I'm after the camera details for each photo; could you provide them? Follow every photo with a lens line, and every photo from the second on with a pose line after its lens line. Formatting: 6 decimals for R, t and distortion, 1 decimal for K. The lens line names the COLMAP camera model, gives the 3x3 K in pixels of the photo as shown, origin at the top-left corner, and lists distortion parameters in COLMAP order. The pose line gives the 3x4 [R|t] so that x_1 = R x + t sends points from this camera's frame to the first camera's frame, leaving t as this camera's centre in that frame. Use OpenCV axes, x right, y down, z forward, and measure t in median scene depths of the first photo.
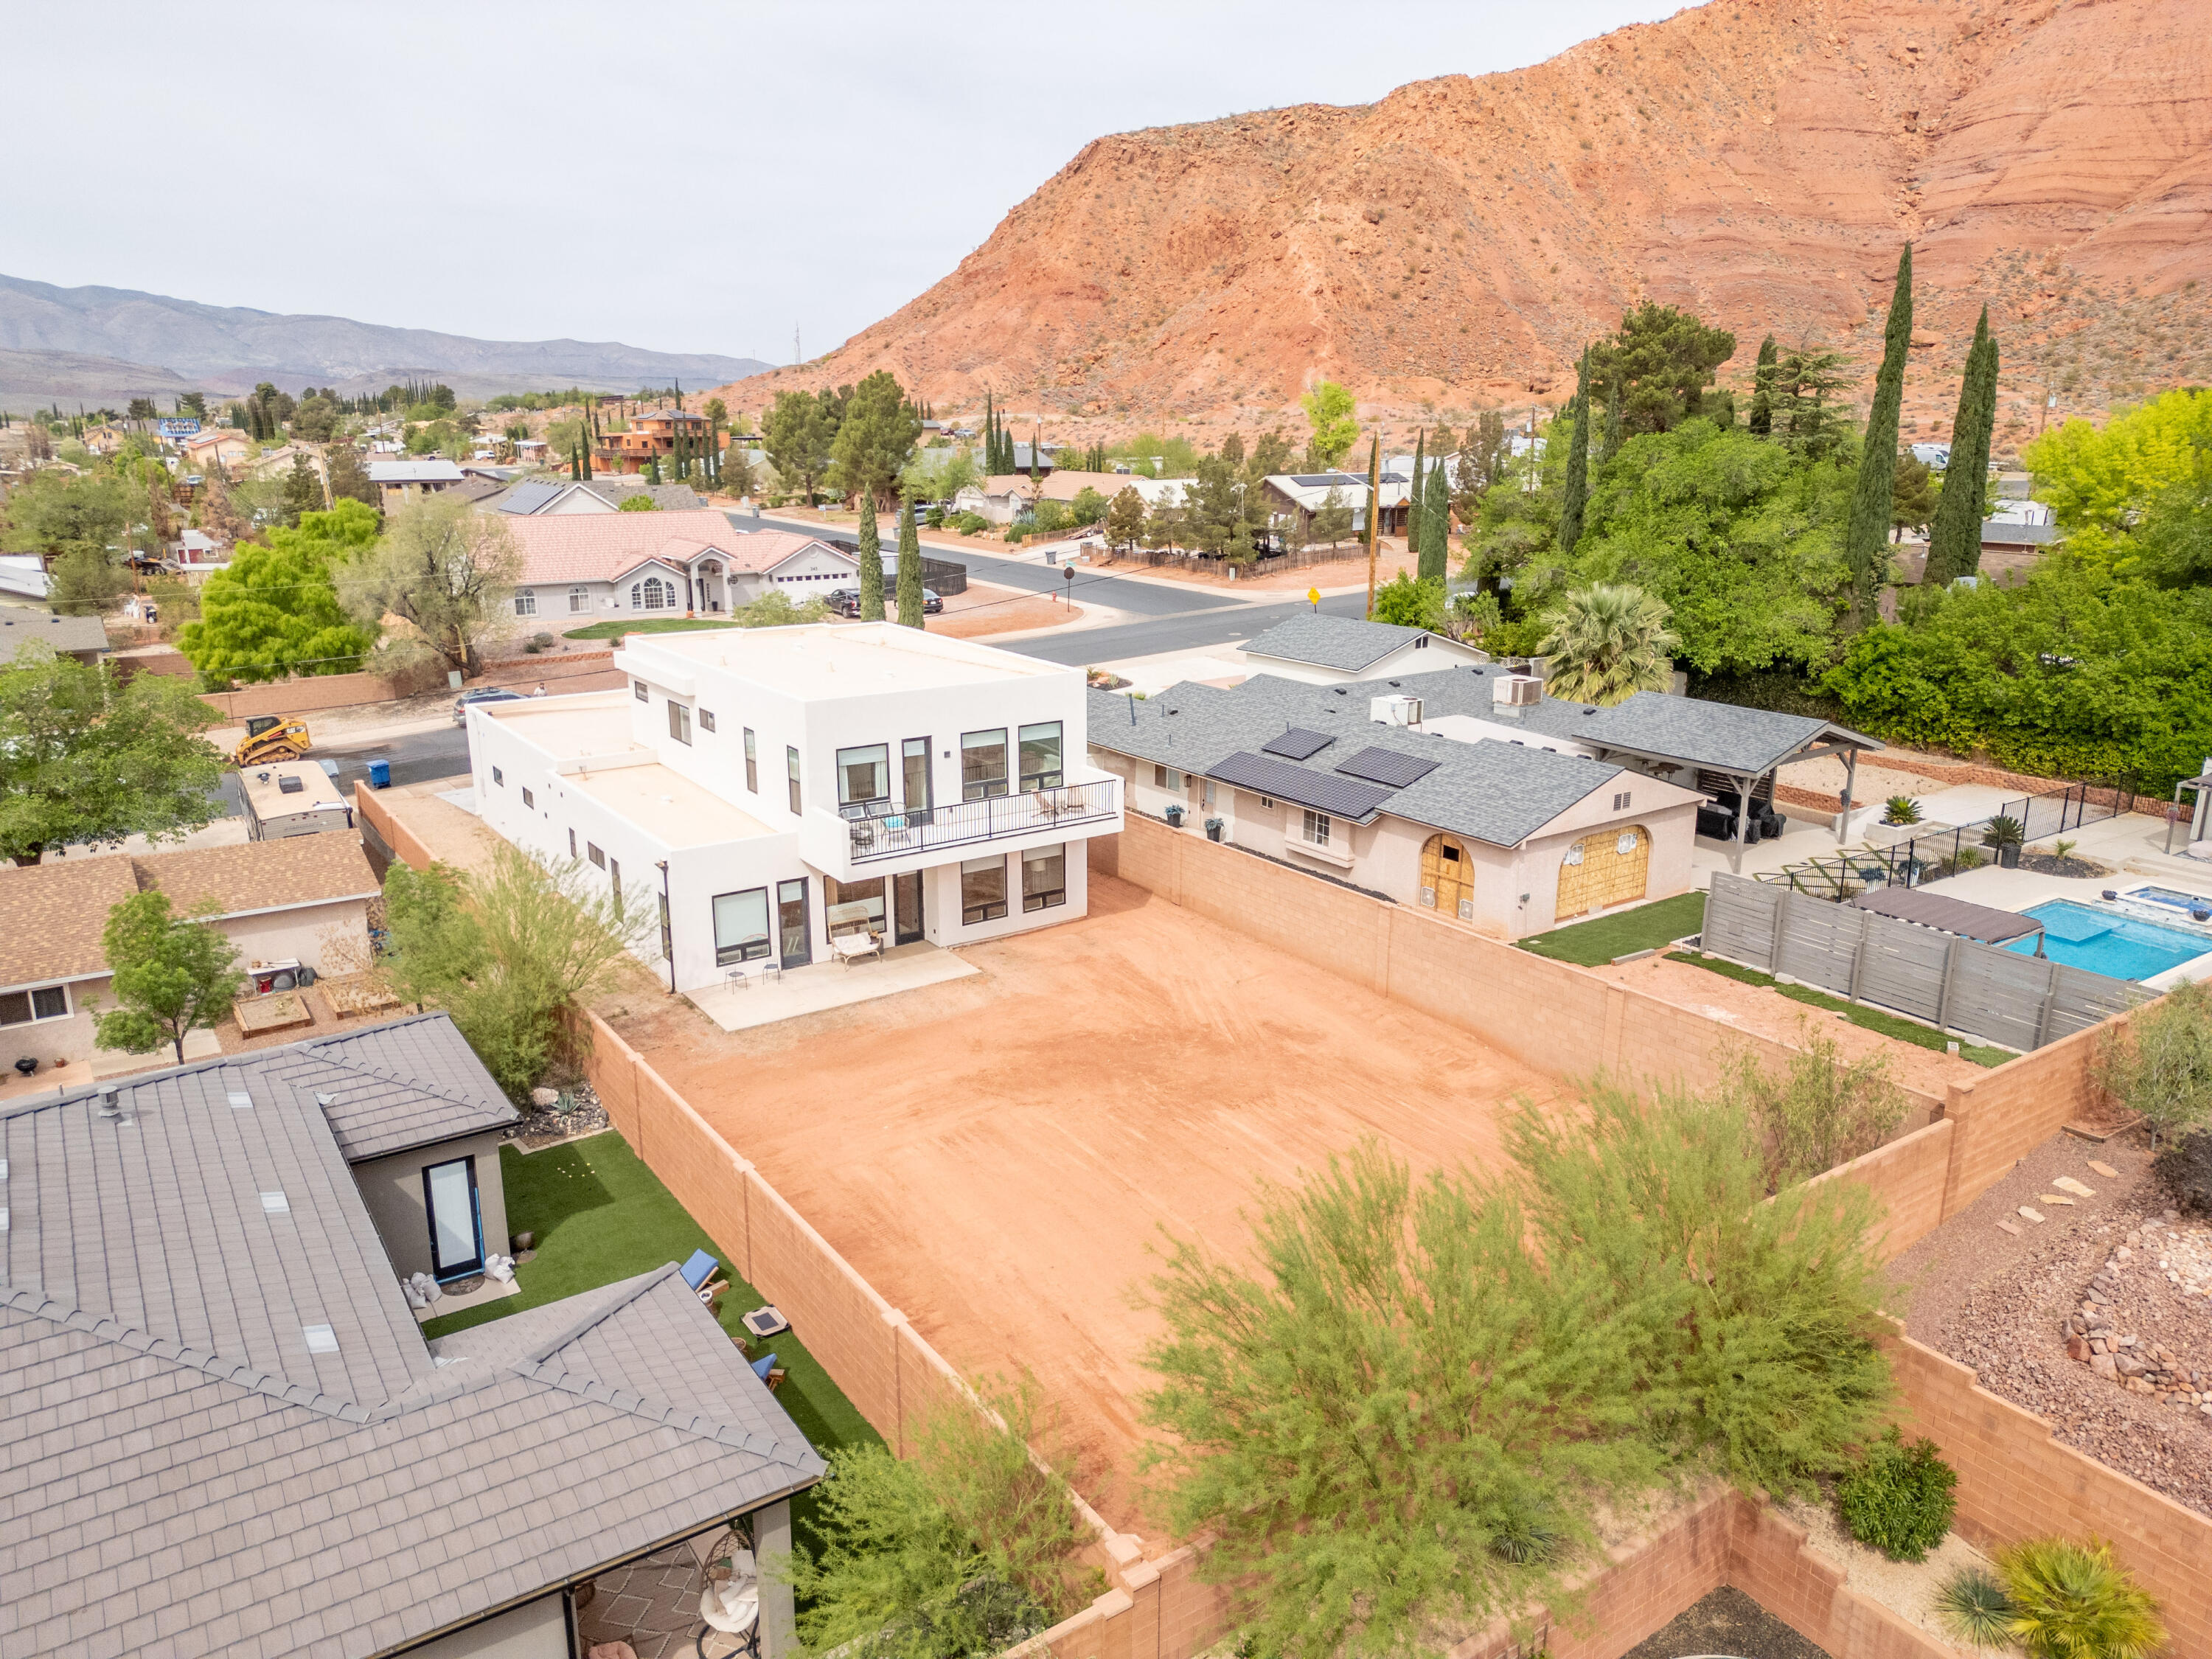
lens RADIAL K [[1545.3, 0, 1108.6], [0, 1545.3, 820.7], [0, 0, 1]] dist [0.073646, -0.072800]
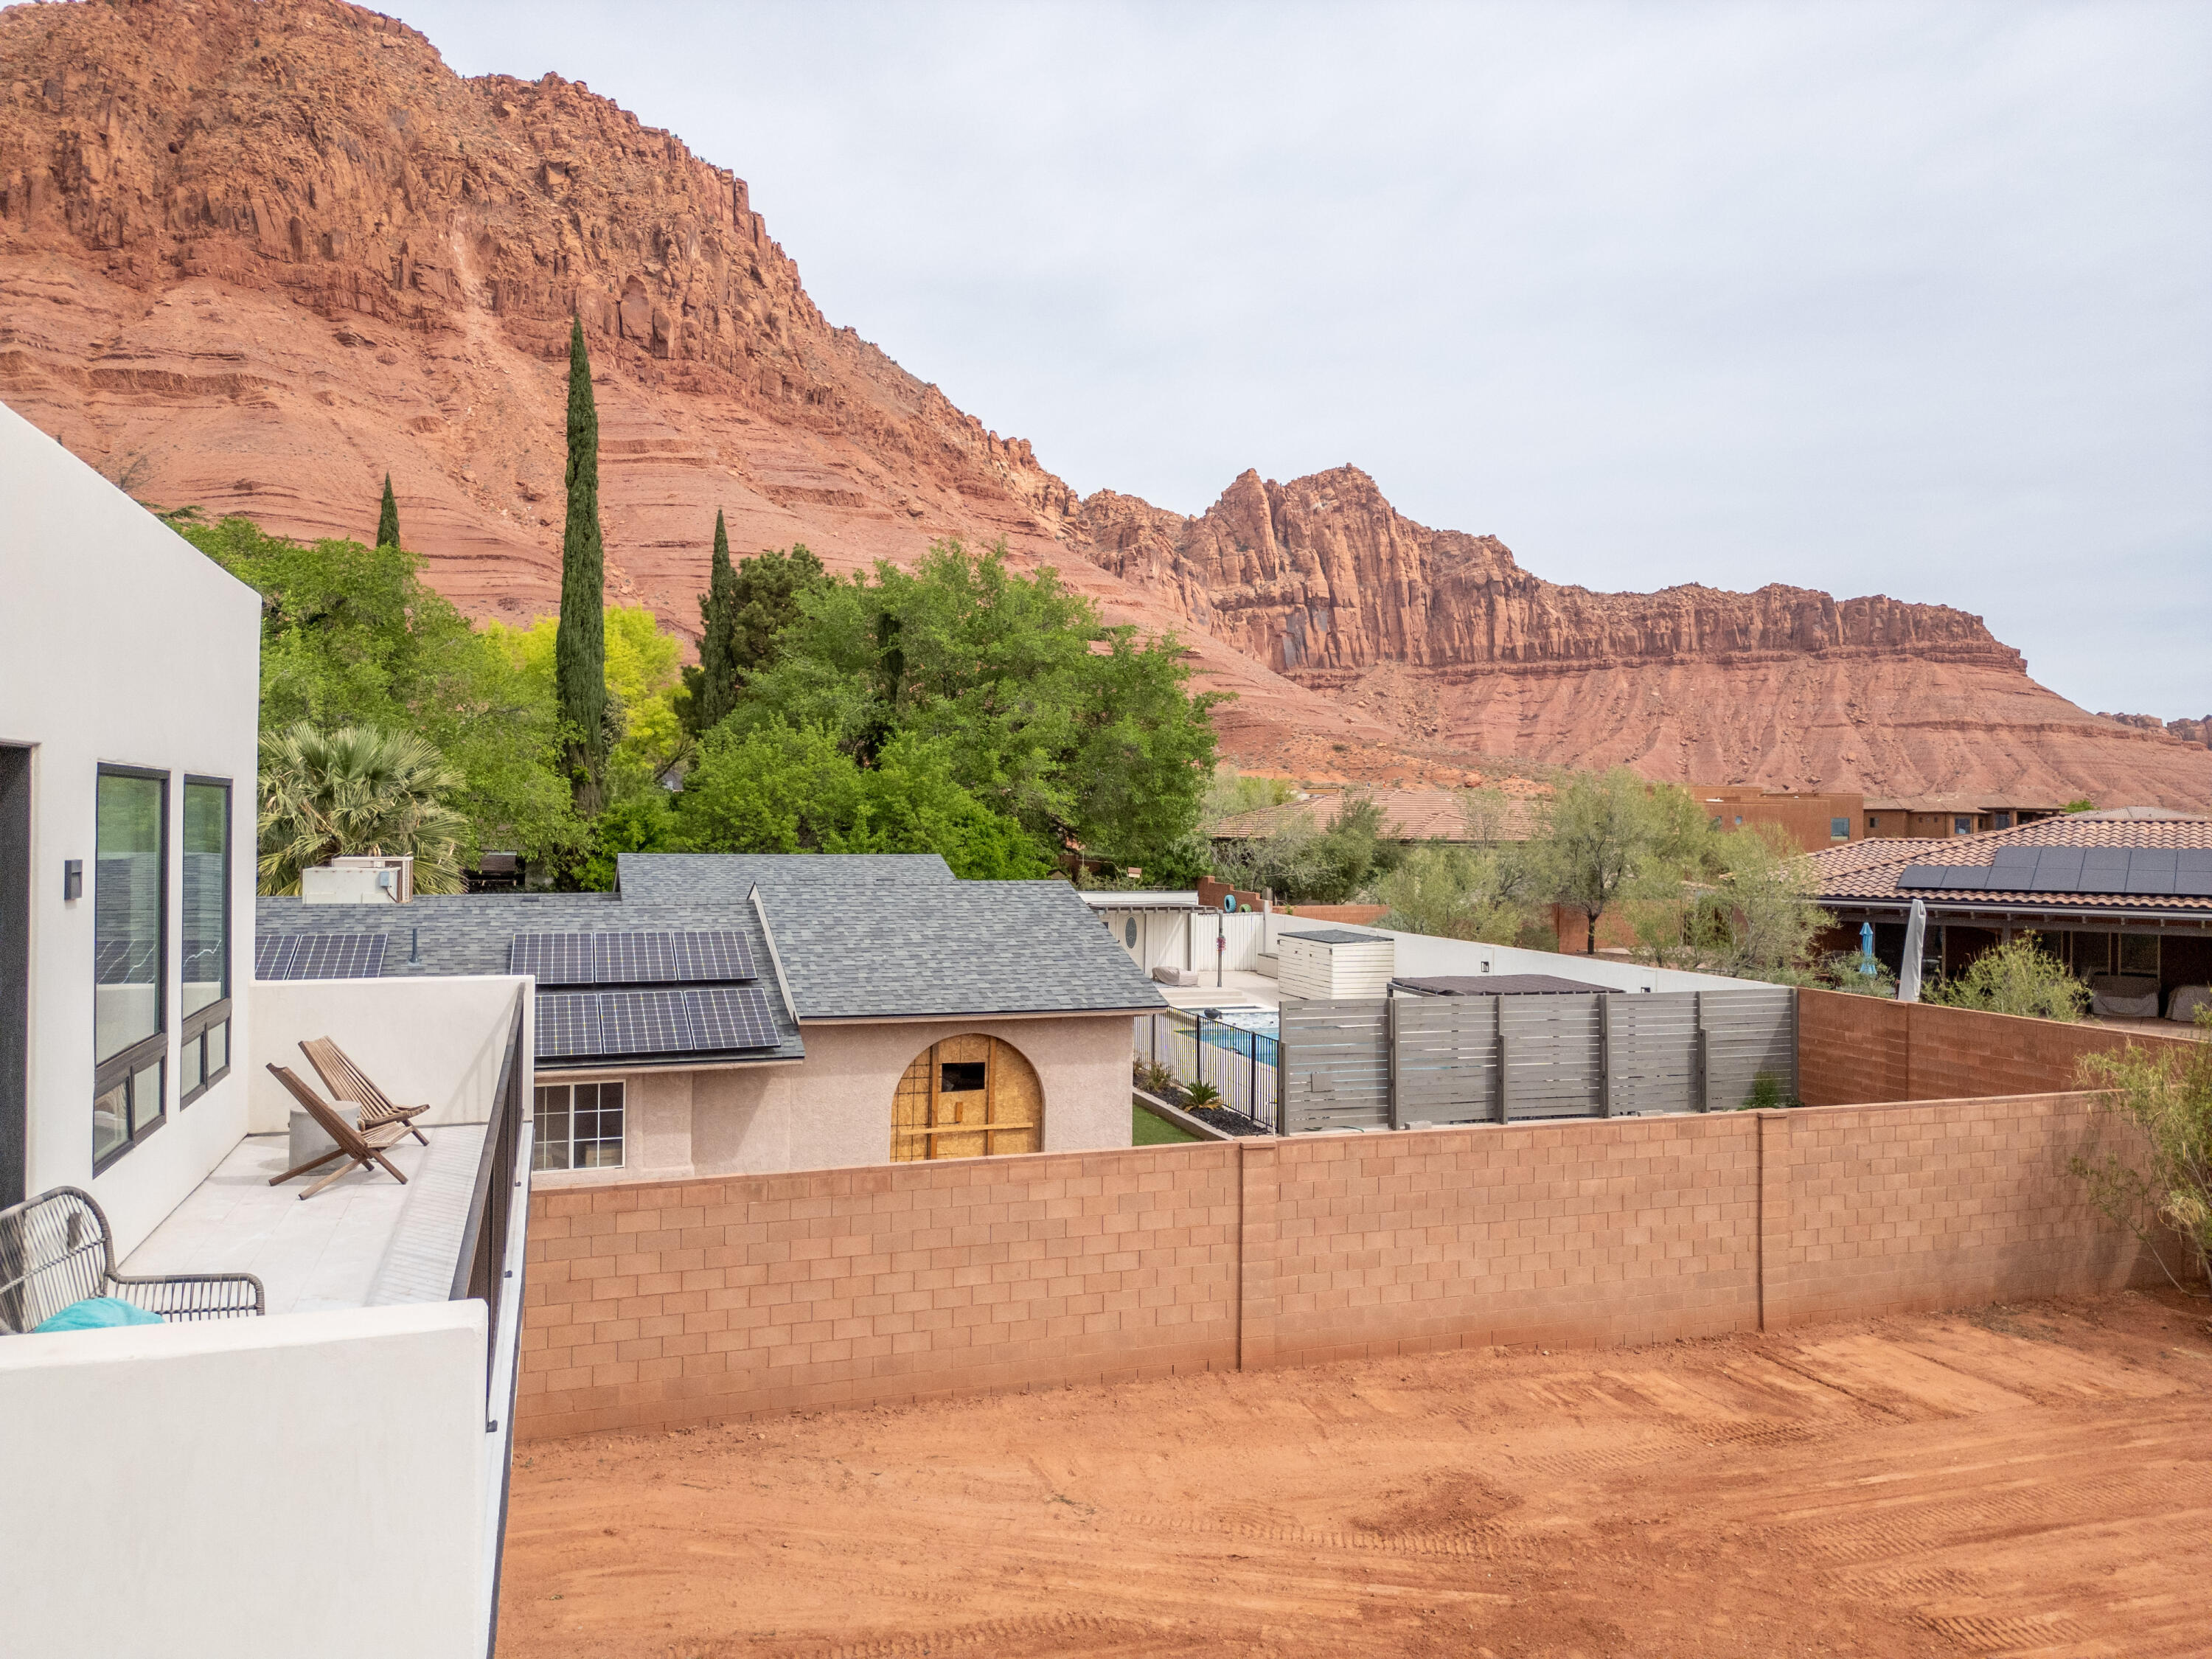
lens RADIAL K [[1545.3, 0, 1108.6], [0, 1545.3, 820.7], [0, 0, 1]] dist [0.073646, -0.072800]
pose [[0.259857, 0.009012, 0.965605, -0.230647], [0.238215, 0.968454, -0.073146, -0.009631], [-0.935803, 0.249029, 0.249512, 0.845728]]
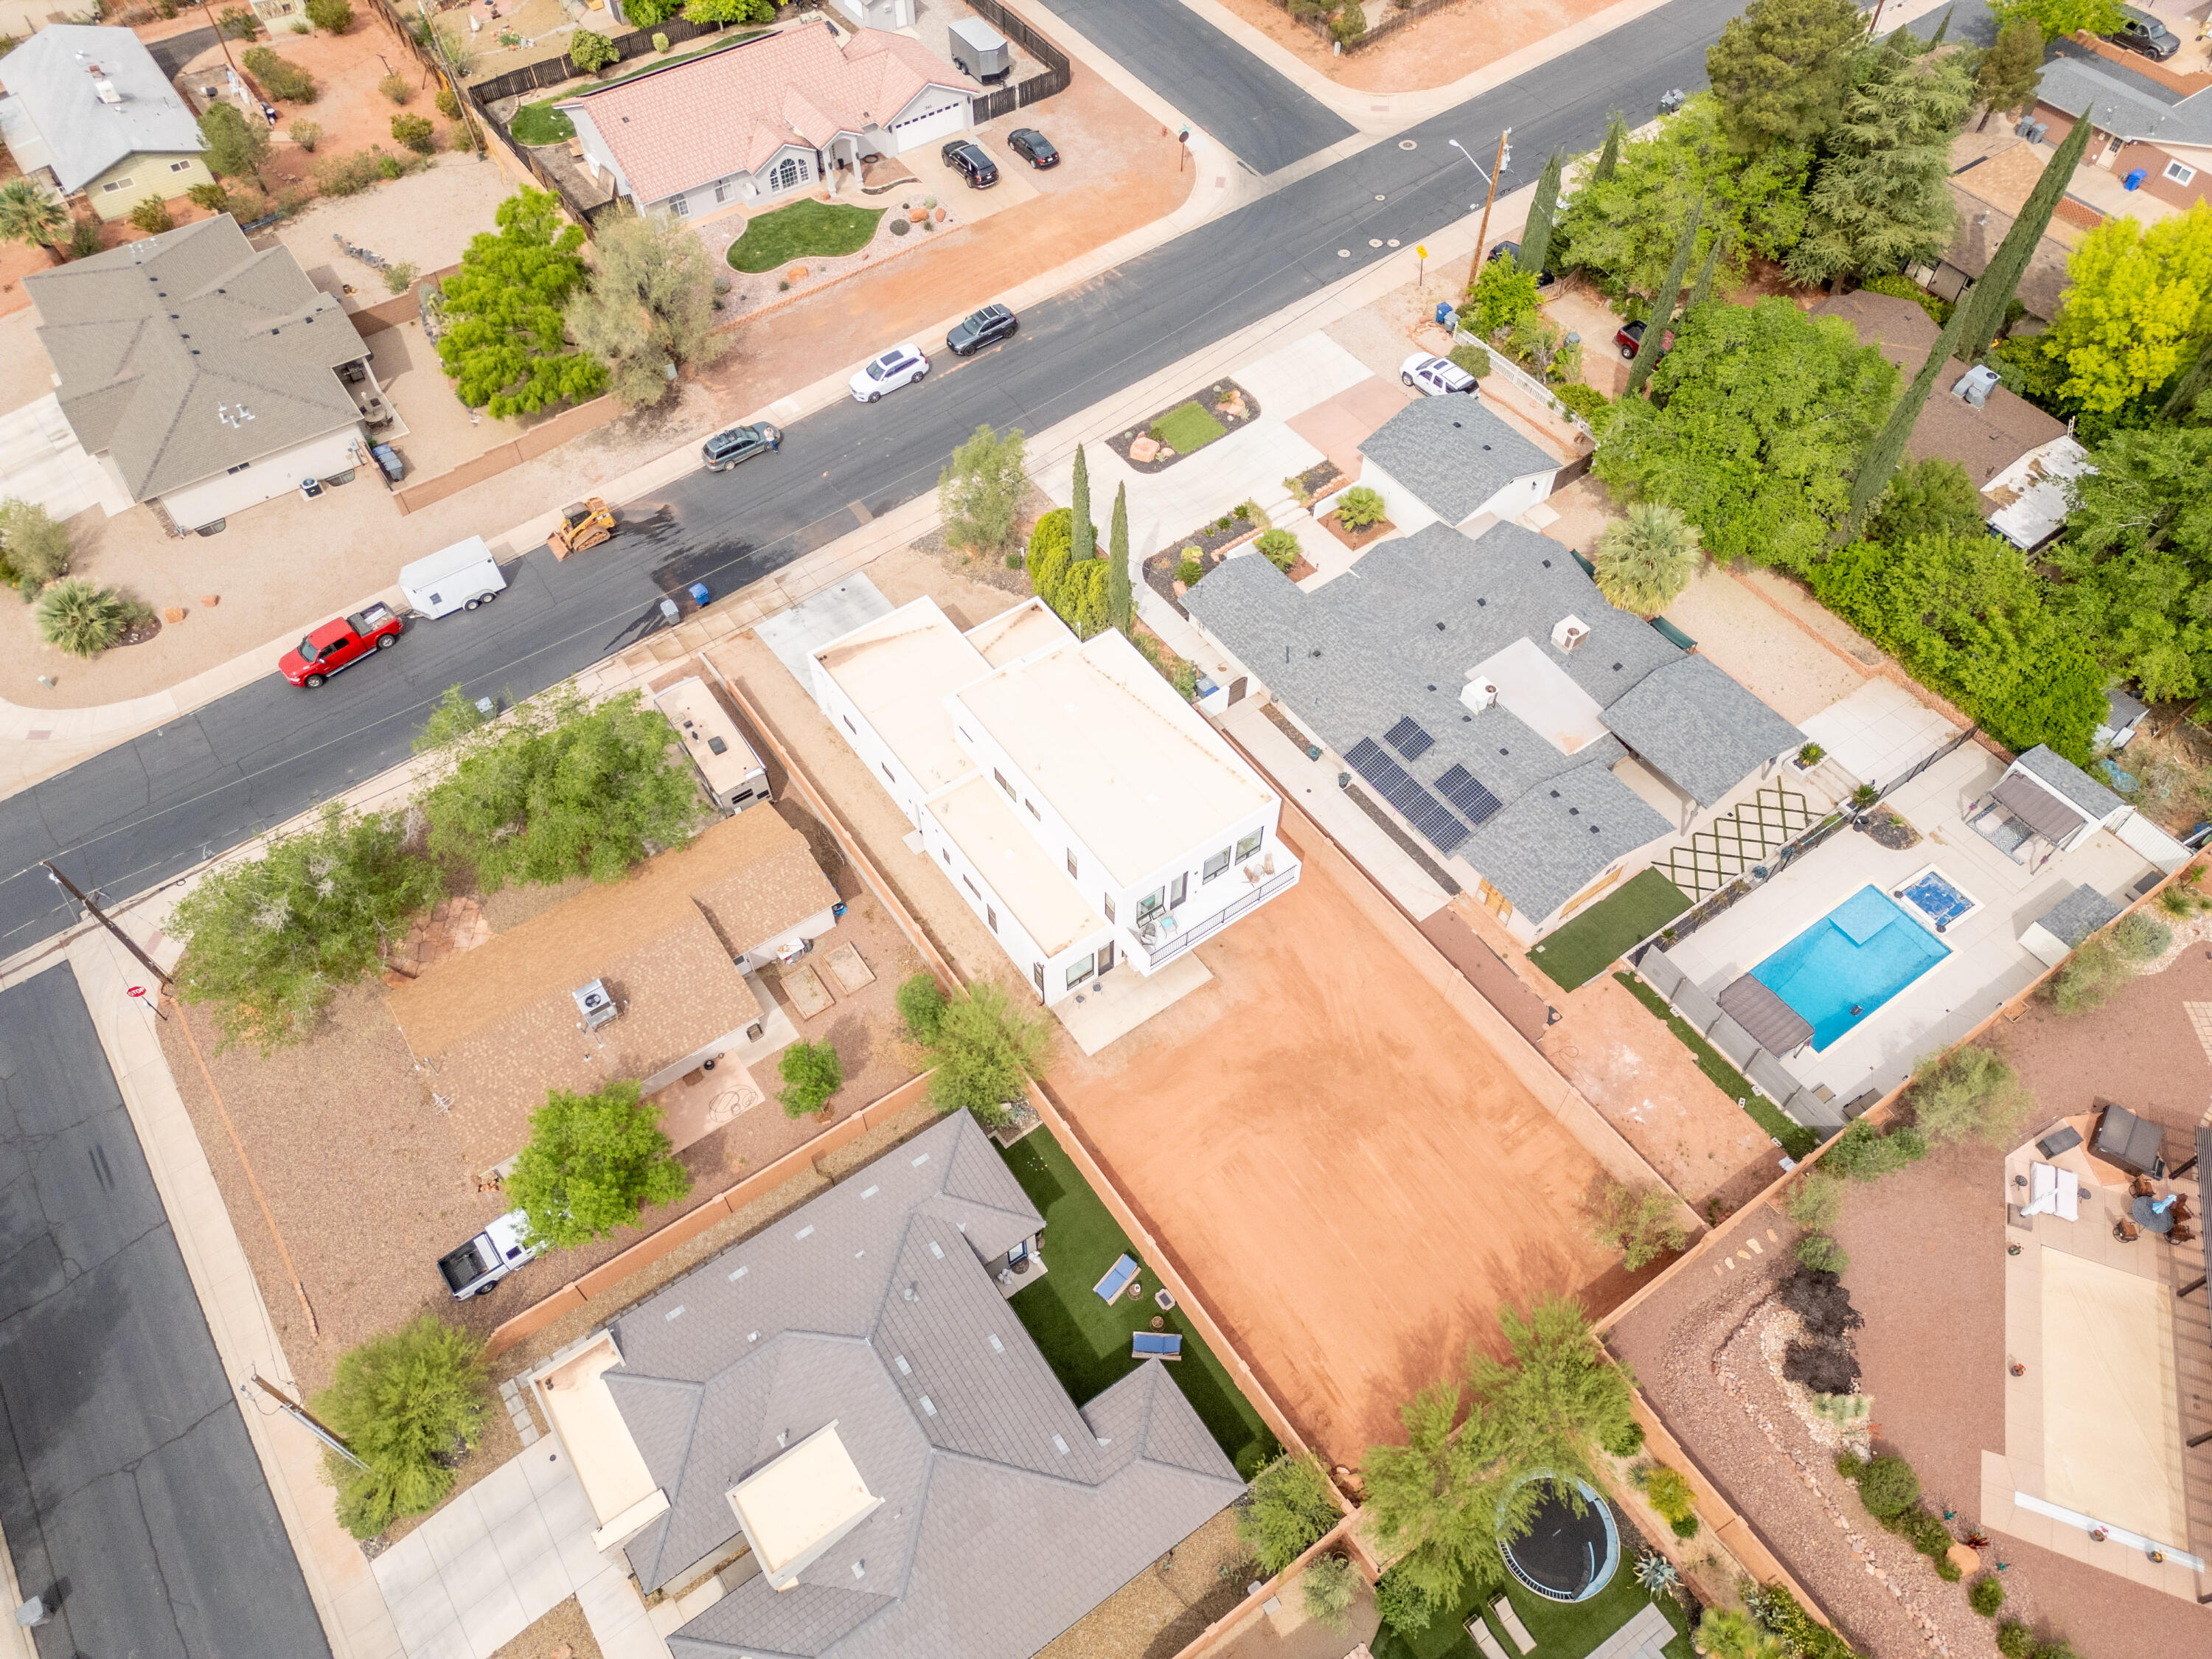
lens RADIAL K [[1545.3, 0, 1108.6], [0, 1545.3, 820.7], [0, 0, 1]] dist [0.073646, -0.072800]
pose [[0.999942, -0.007606, 0.007622, -0.206500], [0.001129, 0.777980, 0.628288, -1.090124], [-0.010709, -0.628243, 0.777944, -0.218640]]
